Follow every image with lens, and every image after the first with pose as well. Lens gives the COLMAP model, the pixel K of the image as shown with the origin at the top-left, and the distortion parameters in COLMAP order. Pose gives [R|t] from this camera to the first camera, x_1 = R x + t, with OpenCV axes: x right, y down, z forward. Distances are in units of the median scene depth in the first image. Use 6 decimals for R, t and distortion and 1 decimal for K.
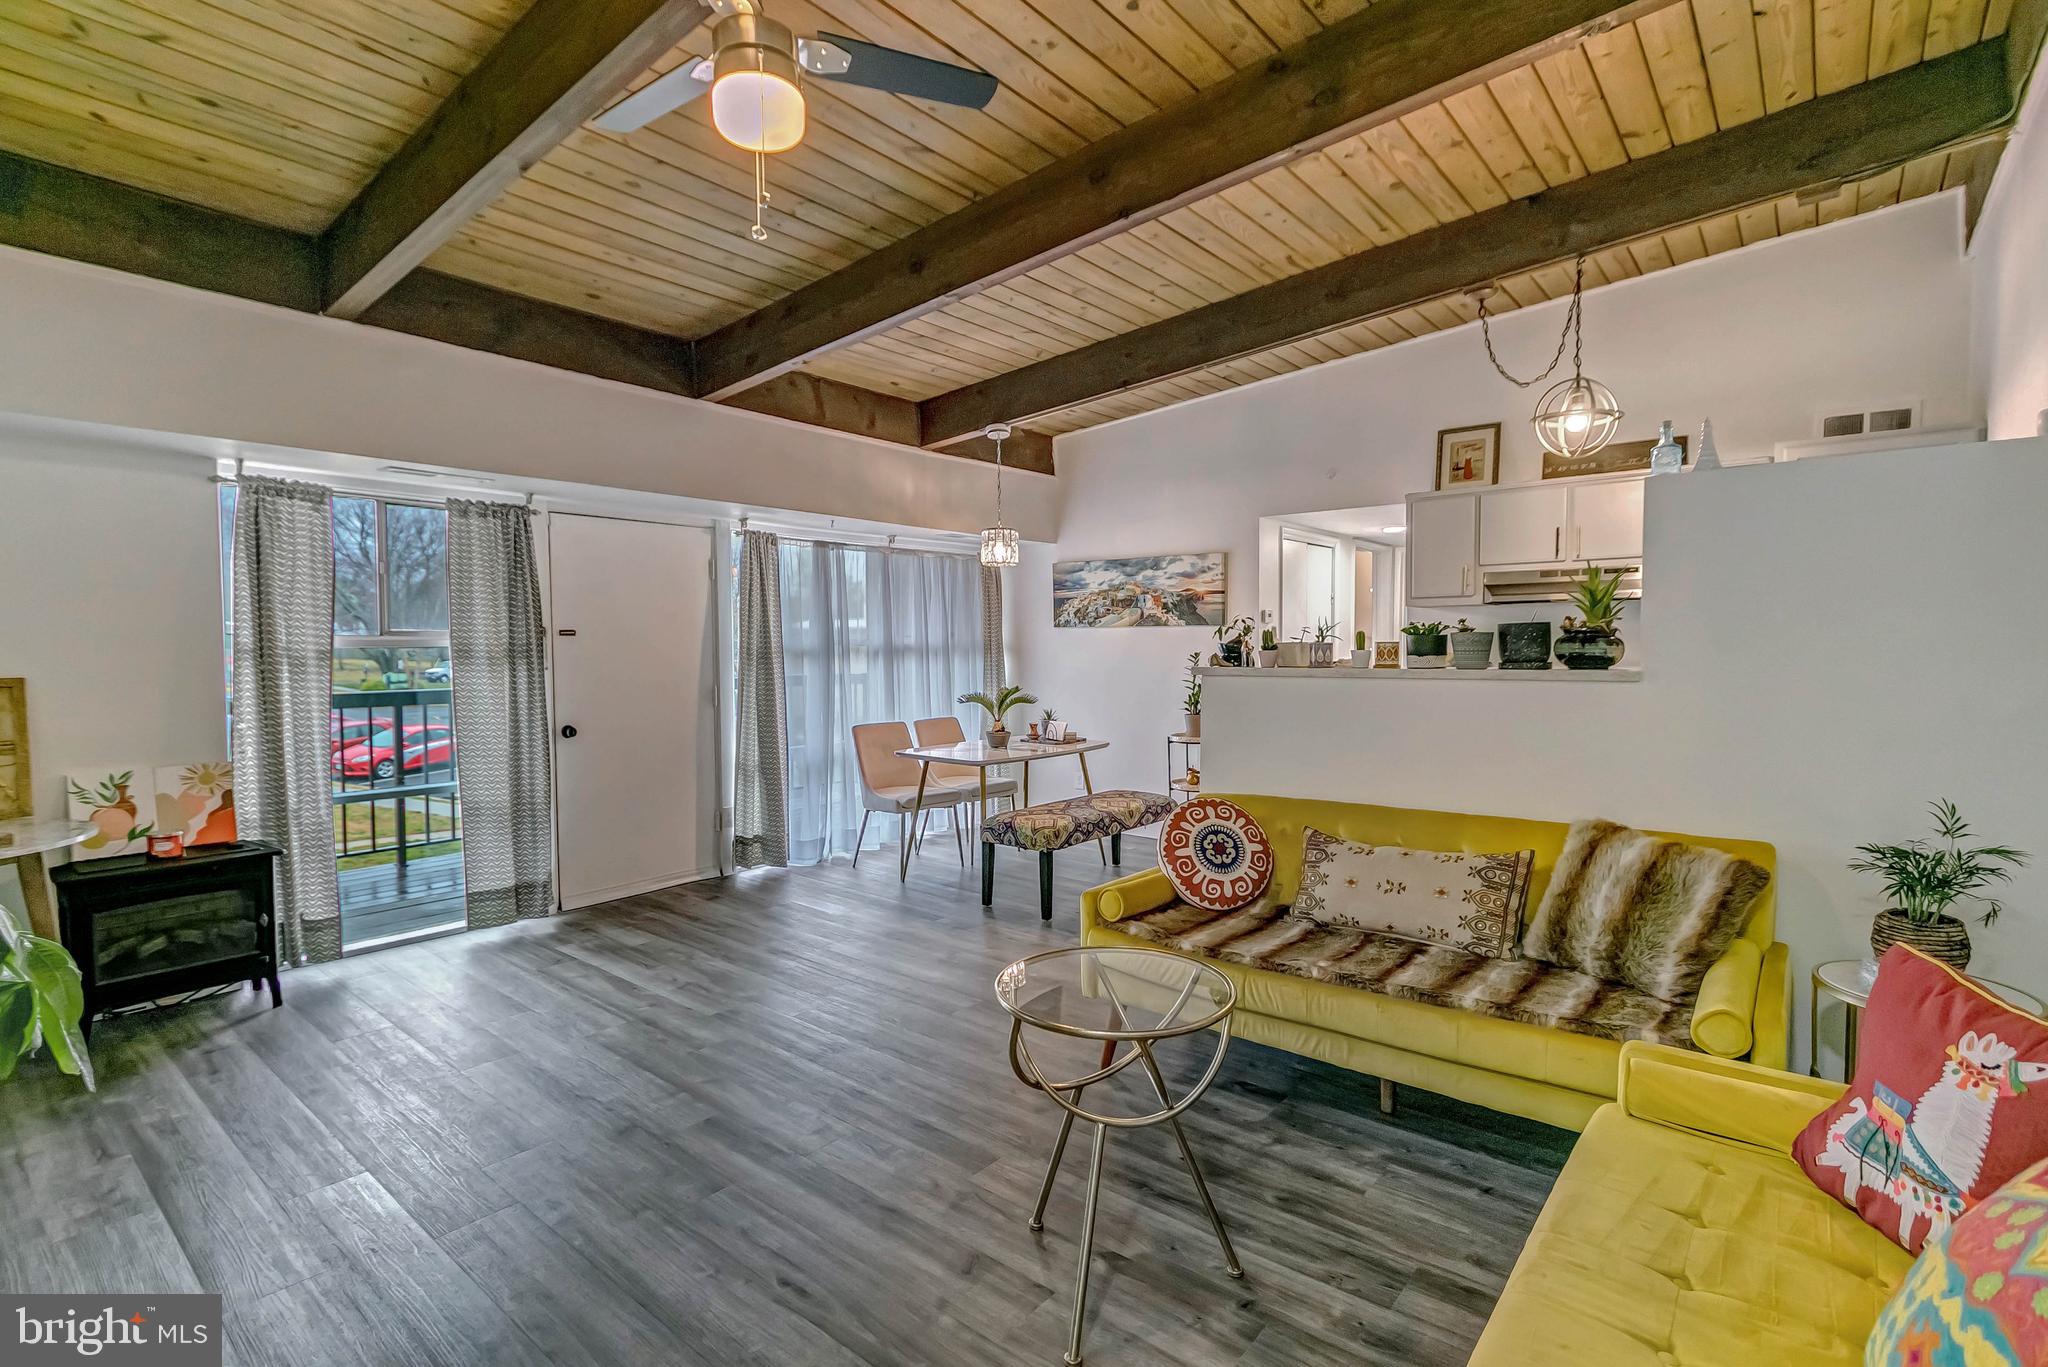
lens RADIAL K [[966.5, 0, 1015.2], [0, 966.5, 682.6], [0, 0, 1]] dist [0.009981, -0.006209]
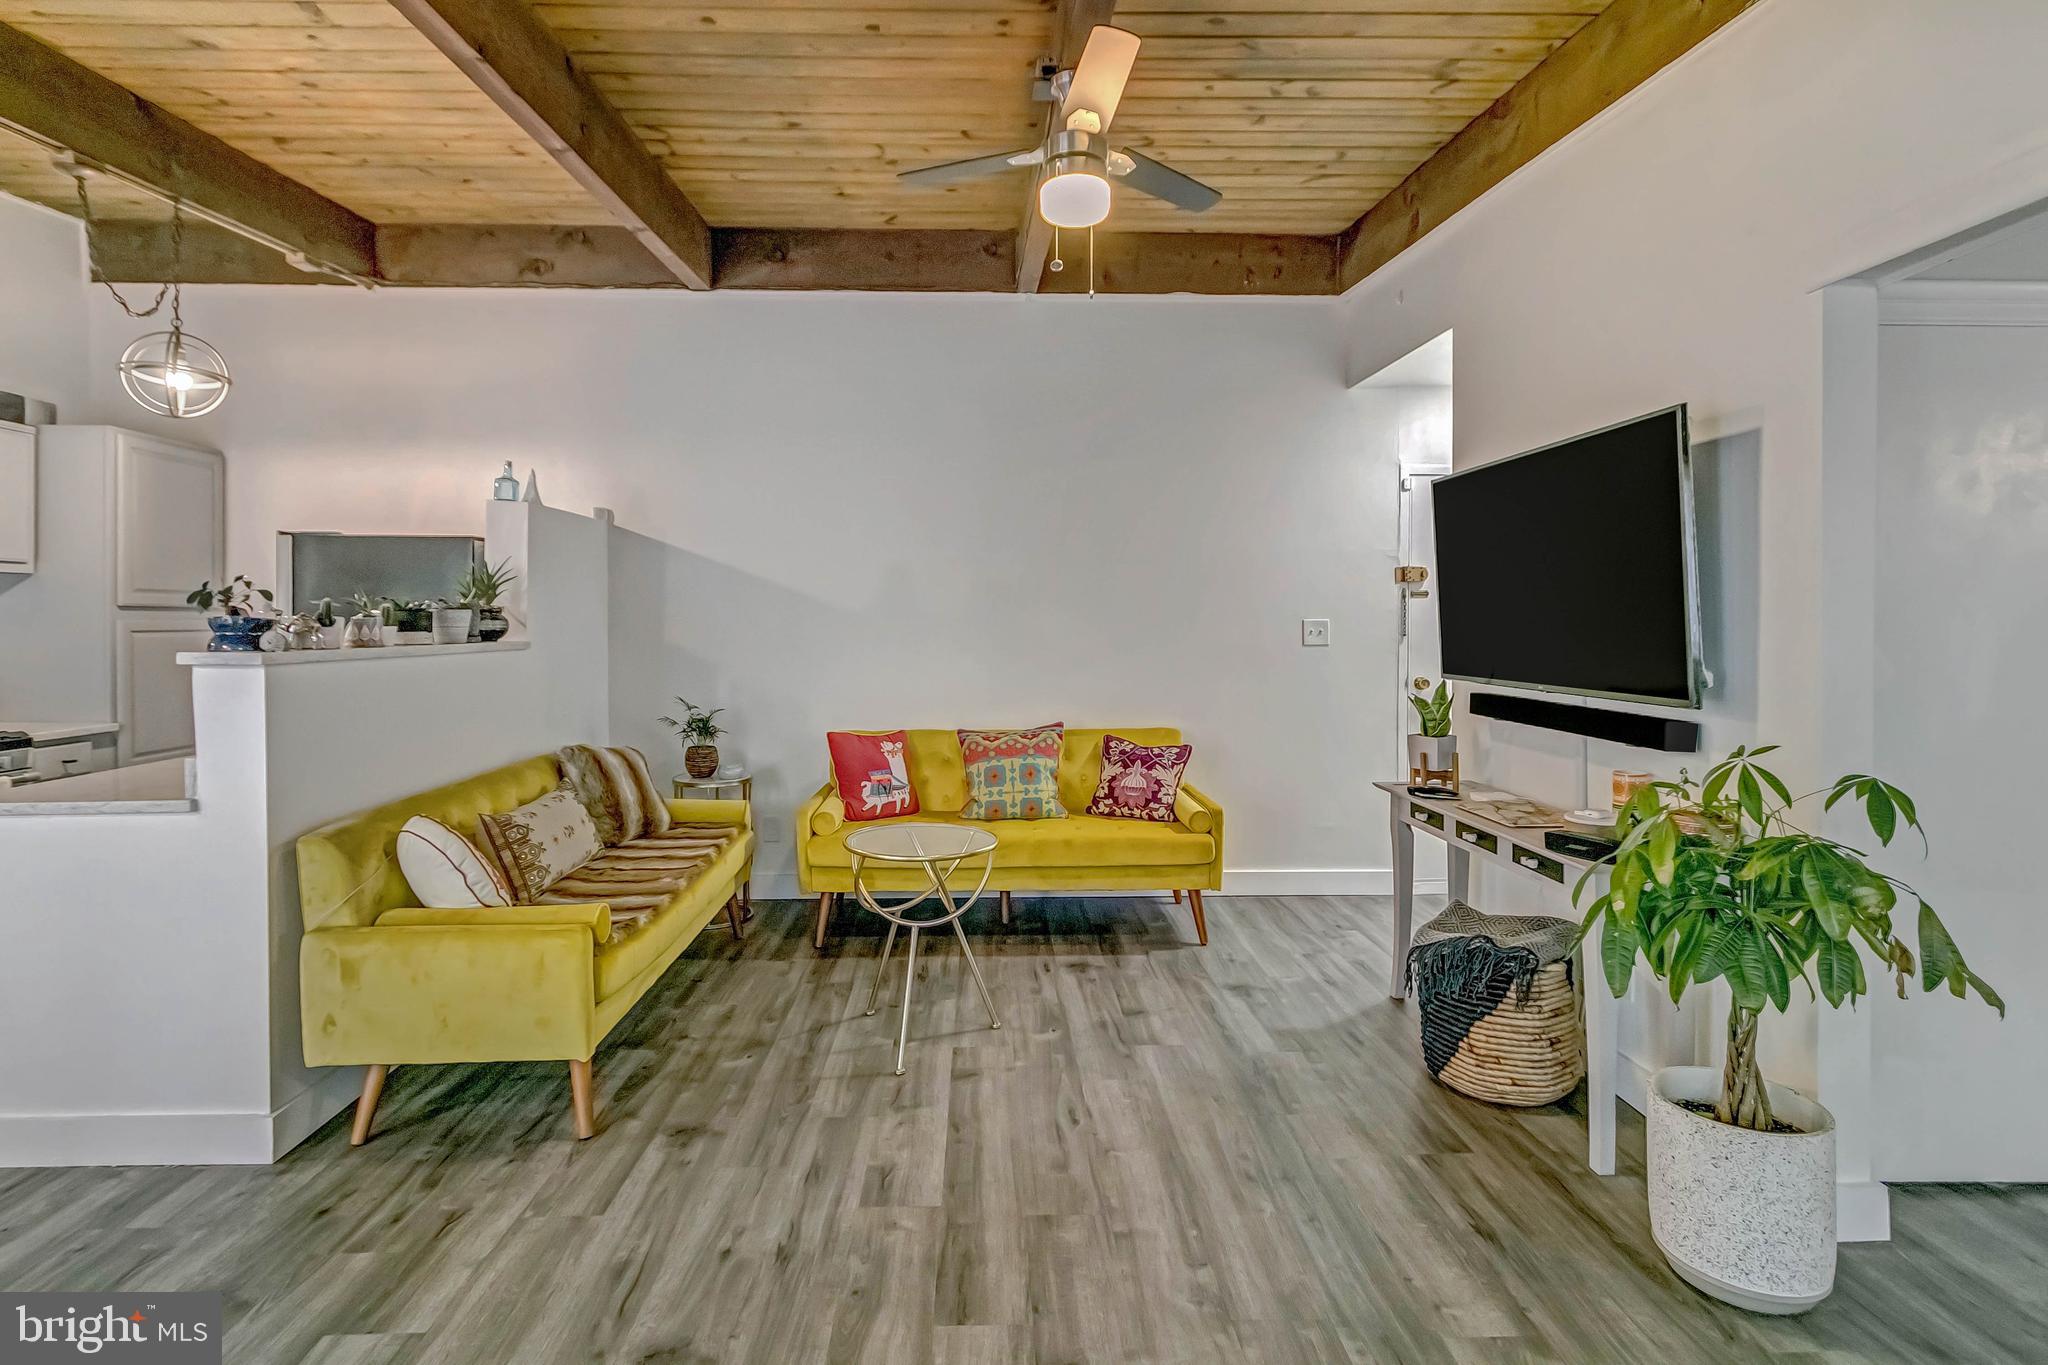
lens RADIAL K [[966.5, 0, 1001.2], [0, 966.5, 634.3], [0, 0, 1]] dist [0.009981, -0.006209]
pose [[-0.655619, -0.001302, 0.755091, -0.419917], [0.035568, 0.998835, 0.032605, -0.021393], [-0.754254, 0.048233, -0.654809, 0.698282]]
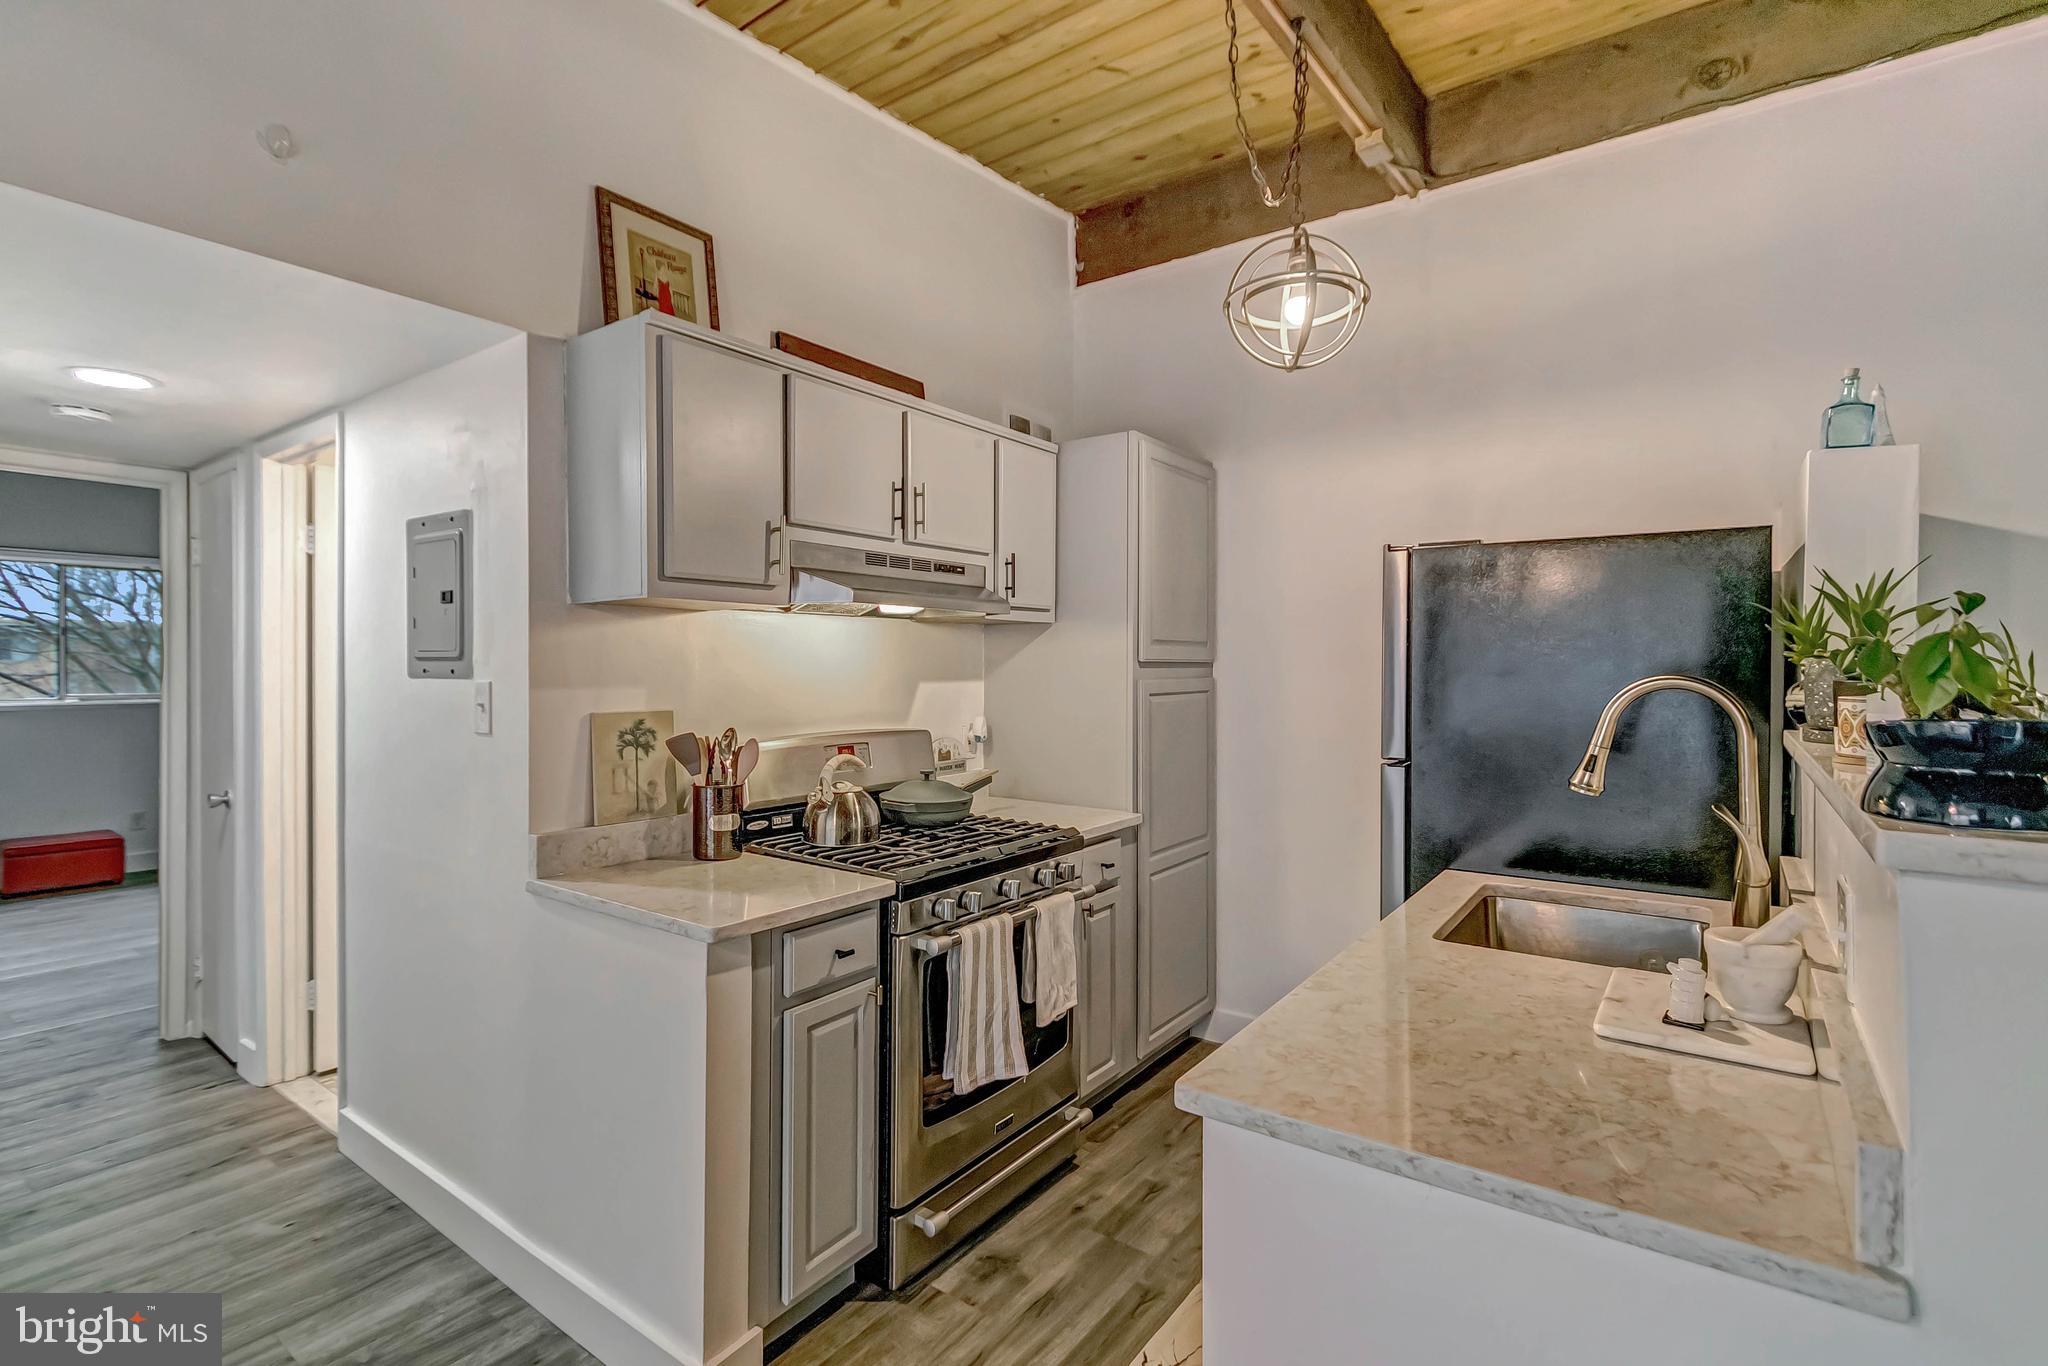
lens RADIAL K [[966.5, 0, 1024.3], [0, 966.5, 669.9], [0, 0, 1]] dist [0.009981, -0.006209]
pose [[-0.056089, 0.001004, 0.998425, 0.005190], [0.041091, 0.999155, 0.001304, -0.041055], [-0.997580, 0.041099, -0.056083, 0.818685]]
